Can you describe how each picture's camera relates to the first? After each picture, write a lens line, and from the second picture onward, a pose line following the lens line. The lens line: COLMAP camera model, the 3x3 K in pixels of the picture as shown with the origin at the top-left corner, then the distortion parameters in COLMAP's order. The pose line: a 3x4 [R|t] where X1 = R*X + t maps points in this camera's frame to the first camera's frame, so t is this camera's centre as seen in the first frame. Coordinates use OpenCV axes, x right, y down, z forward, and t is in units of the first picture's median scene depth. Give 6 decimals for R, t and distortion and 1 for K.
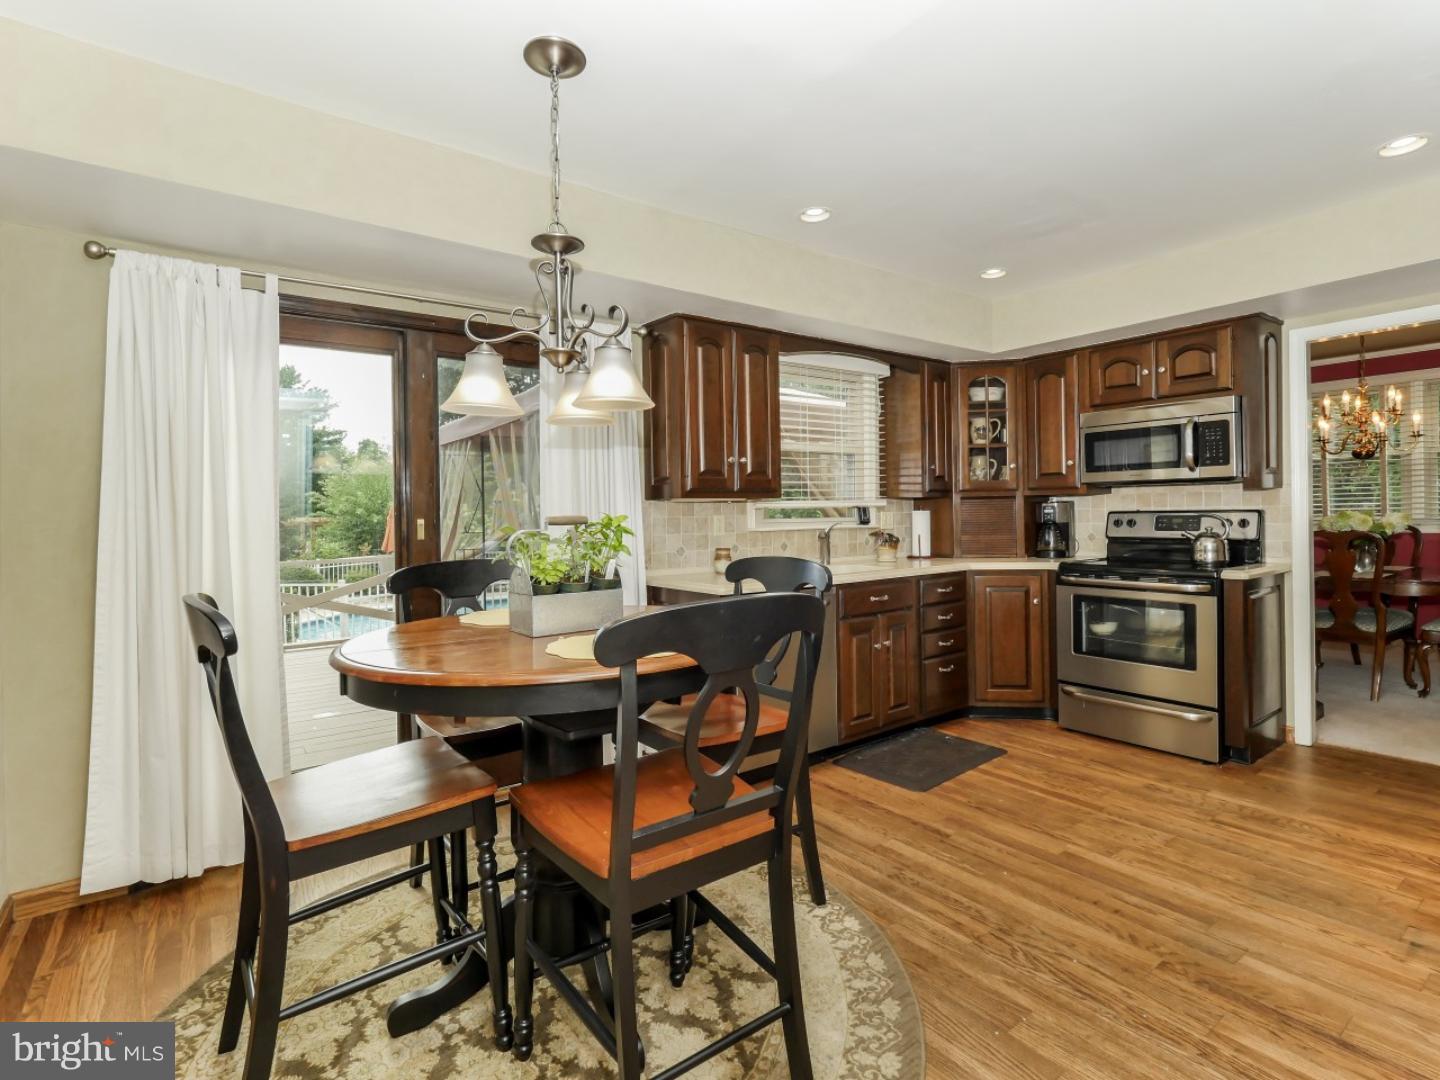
lens RADIAL K [[715.6, 0, 726.2], [0, 715.6, 512.8], [0, 0, 1]] dist [-0.001856, 0.000549]
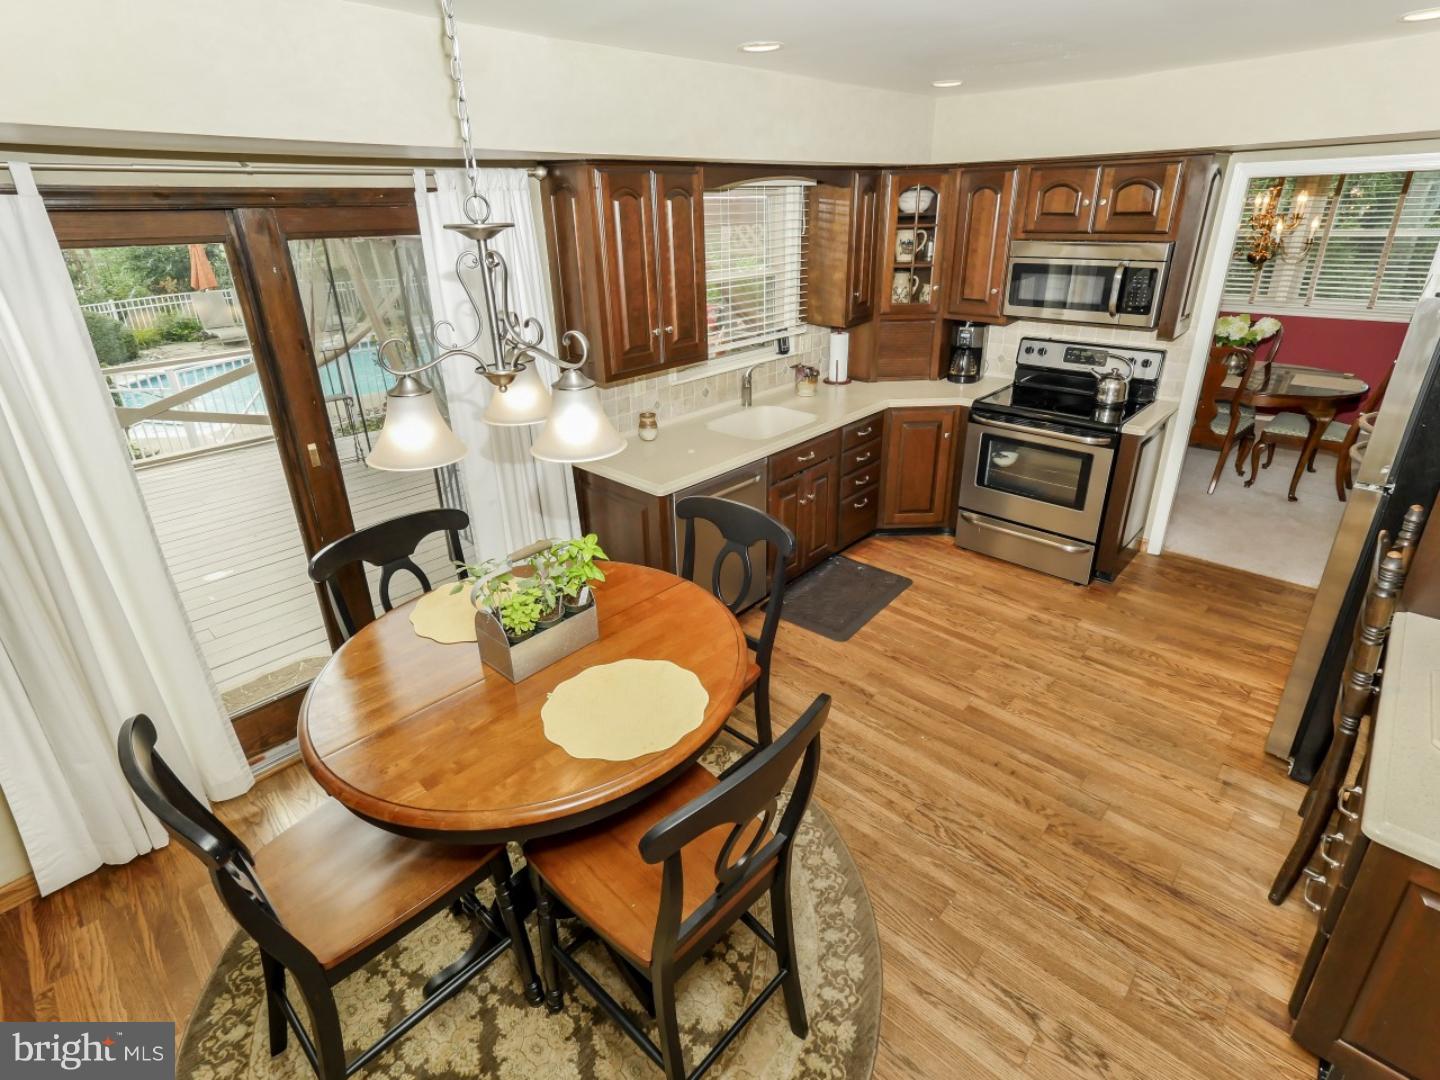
lens RADIAL K [[715.6, 0, 721.5], [0, 715.6, 496.8], [0, 0, 1]] dist [-0.001856, 0.000549]
pose [[0.985806, -0.067967, 0.153515, -0.063110], [0.005506, 0.926986, 0.375054, -0.212349], [-0.167798, -0.368886, 0.914203, 0.085694]]
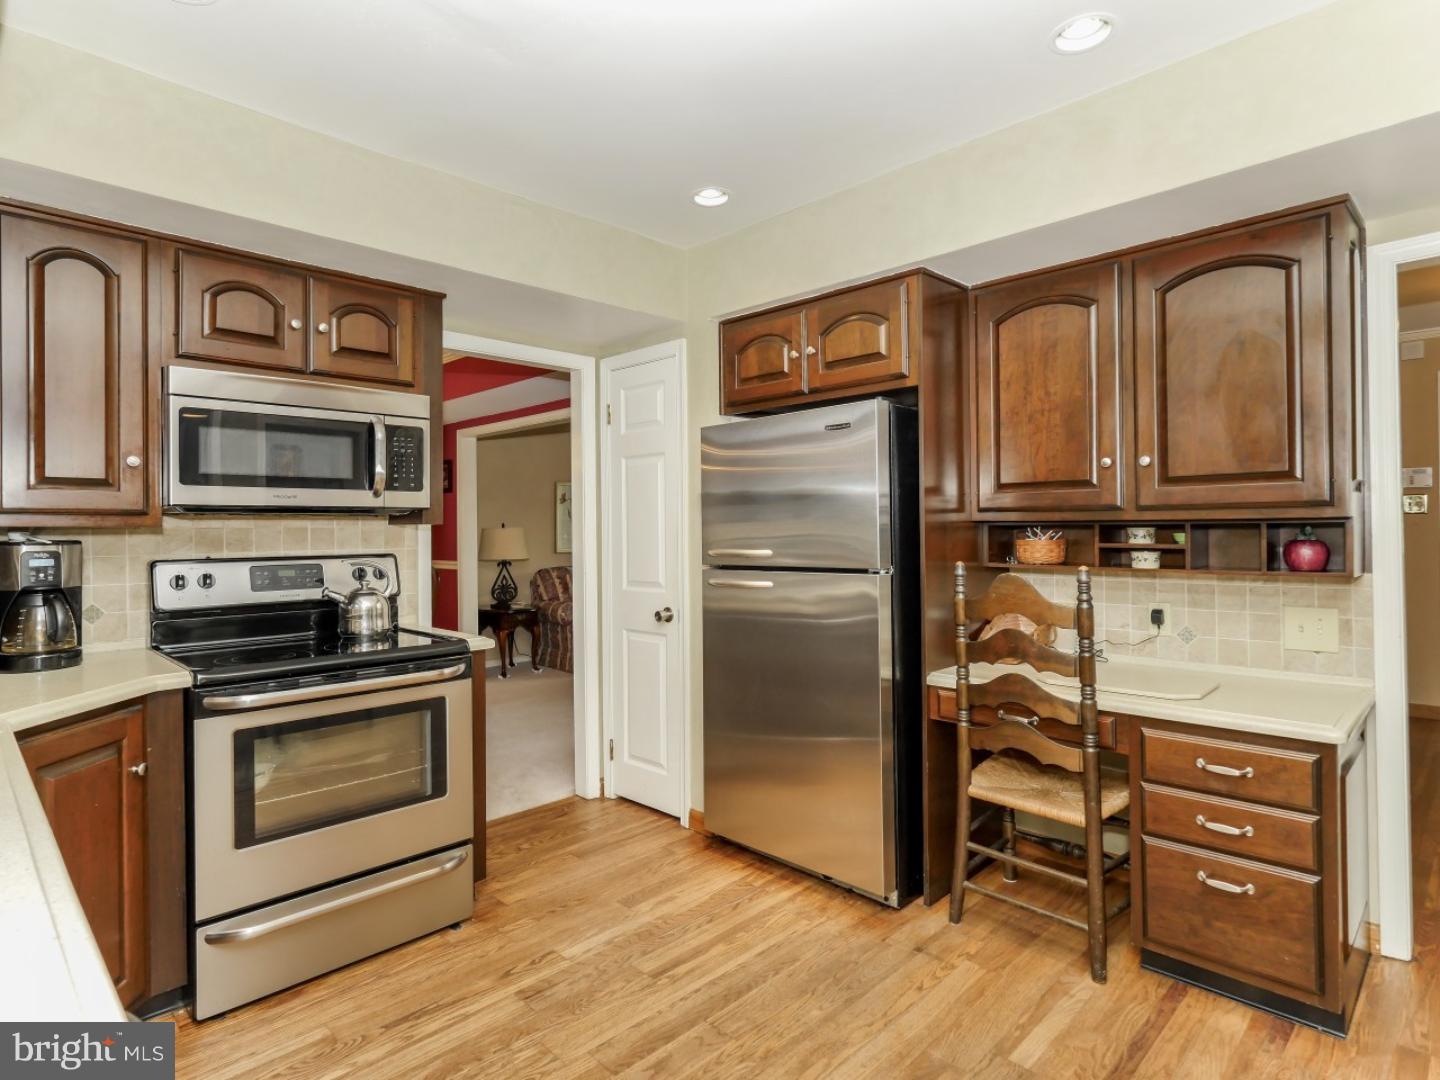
lens RADIAL K [[781.9, 0, 710.6], [0, 781.9, 529.3], [0, 0, 1]] dist [-0.003324, -0.001365]
pose [[-0.136935, 0.020394, 0.990370, -0.106288], [0.011555, 0.999753, -0.018990, -0.011768], [-0.990513, 0.008843, -0.137136, 0.829002]]
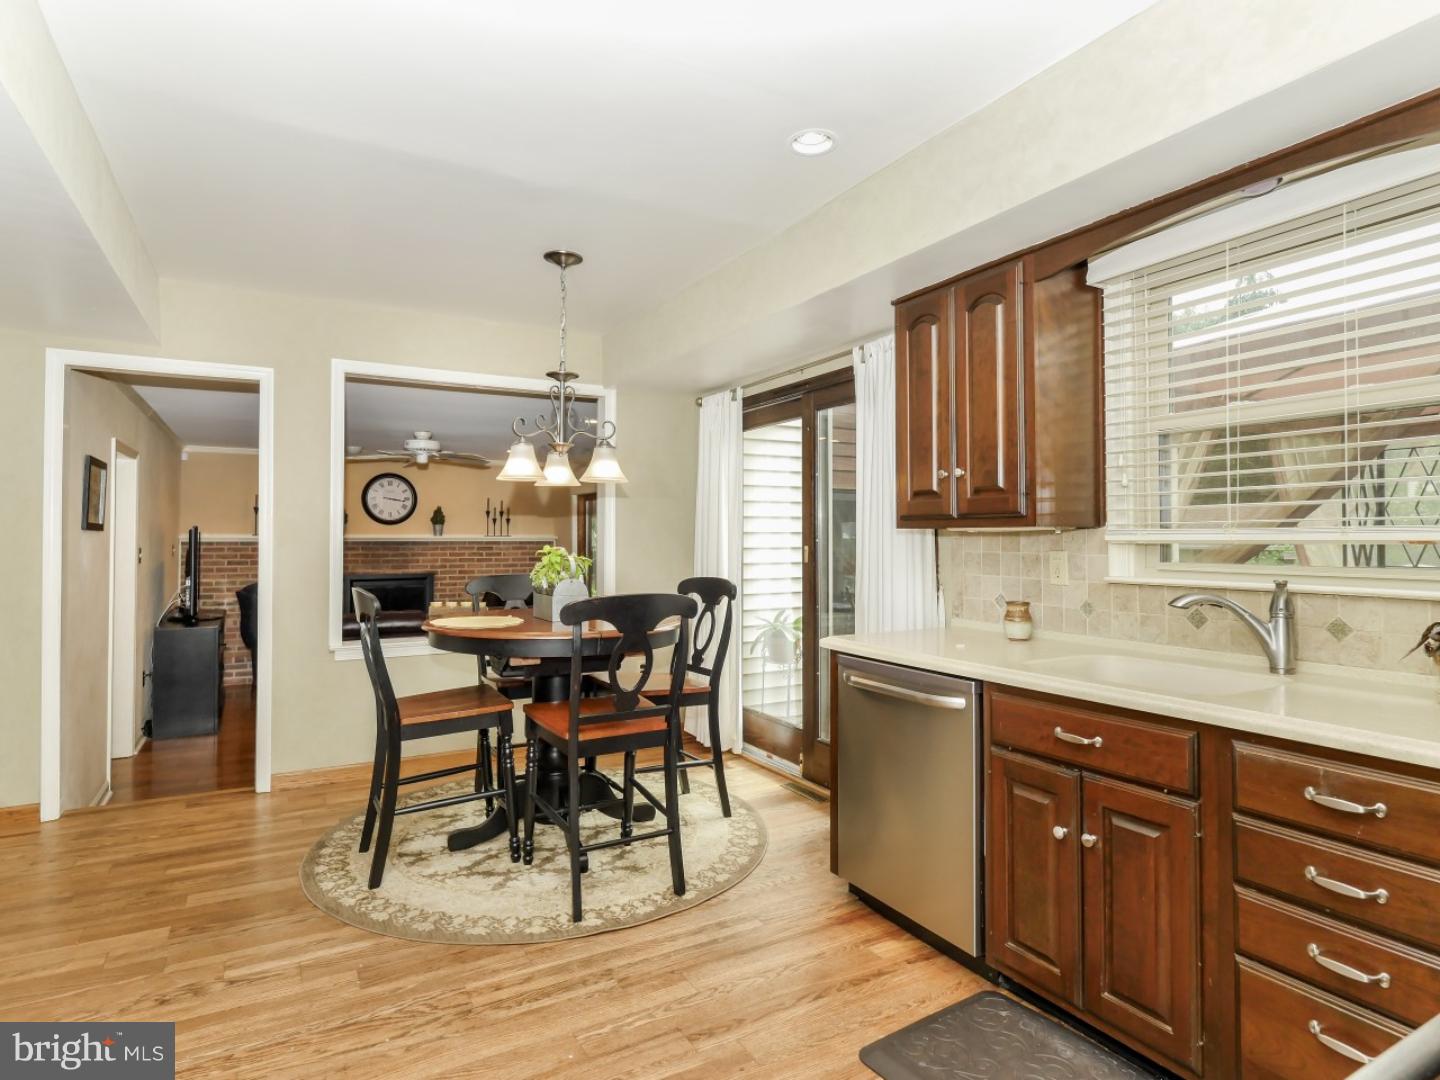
lens RADIAL K [[803.6, 0, 720.2], [0, 803.6, 524.8], [0, 0, 1]] dist [-0.009004, 0.001433]
pose [[-0.137647, -0.000044, -0.990481, 0.806448], [0.001131, 0.999999, -0.000201, -0.022832], [0.990481, -0.001148, -0.137647, 0.870154]]
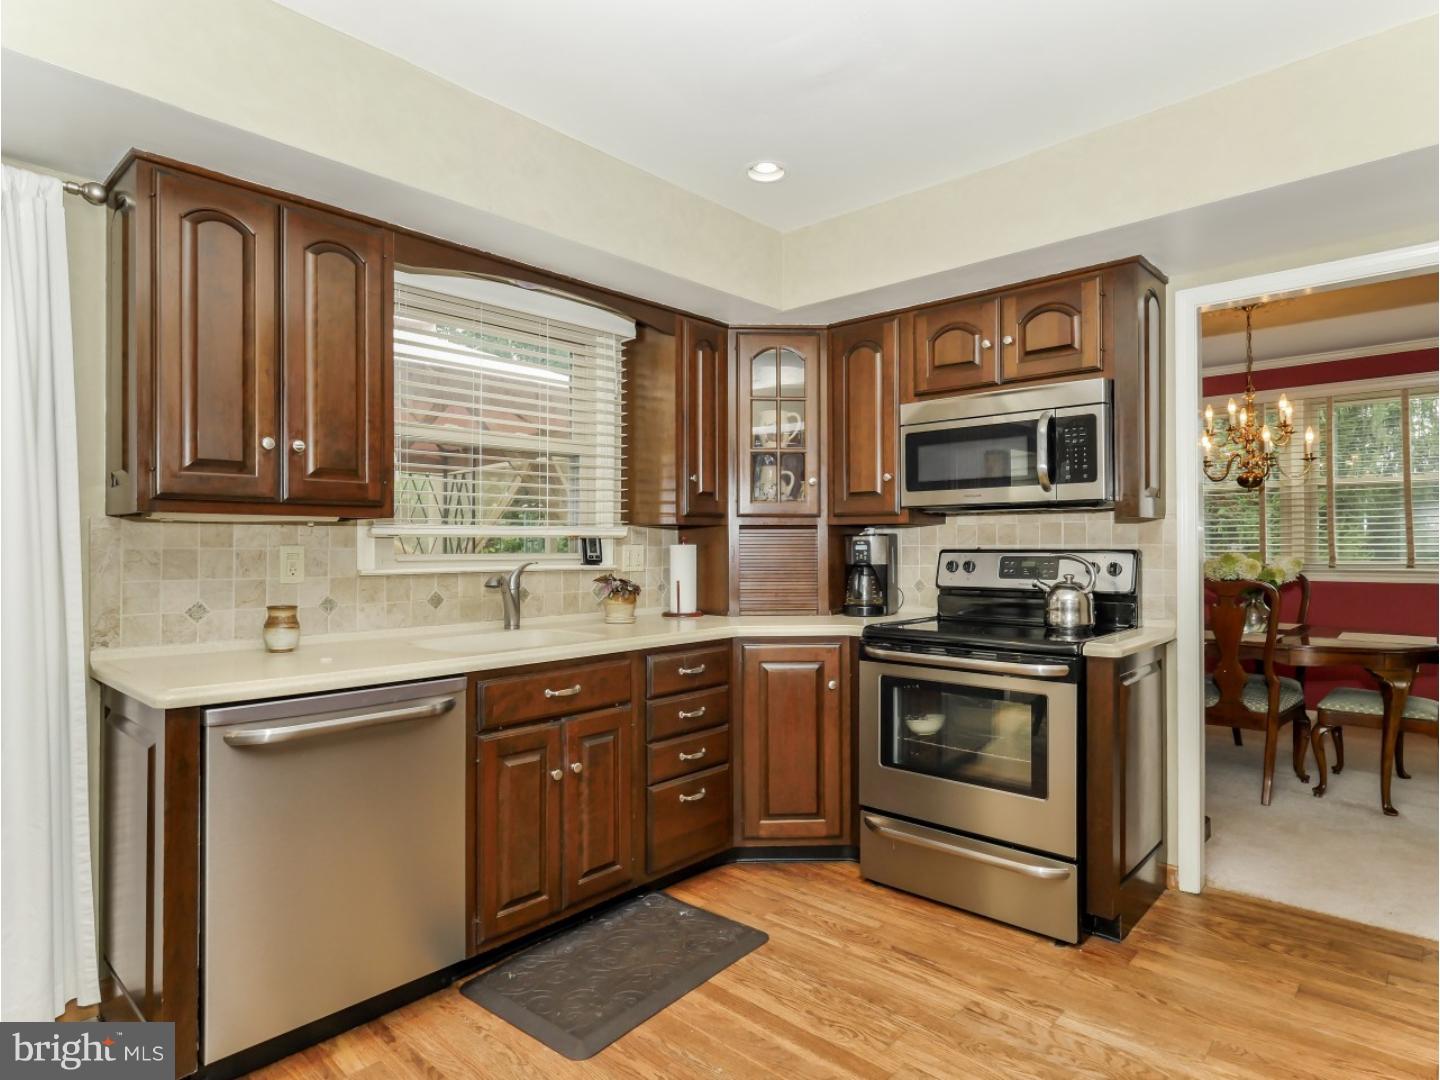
lens RADIAL K [[803.6, 0, 743.4], [0, 803.6, 536.8], [0, 0, 1]] dist [-0.009004, 0.001433]
pose [[0.980181, 0.017380, 0.197342, 0.235952], [-0.014880, 0.999789, -0.014145, -0.000388], [-0.197546, 0.010929, 0.980233, 0.334766]]
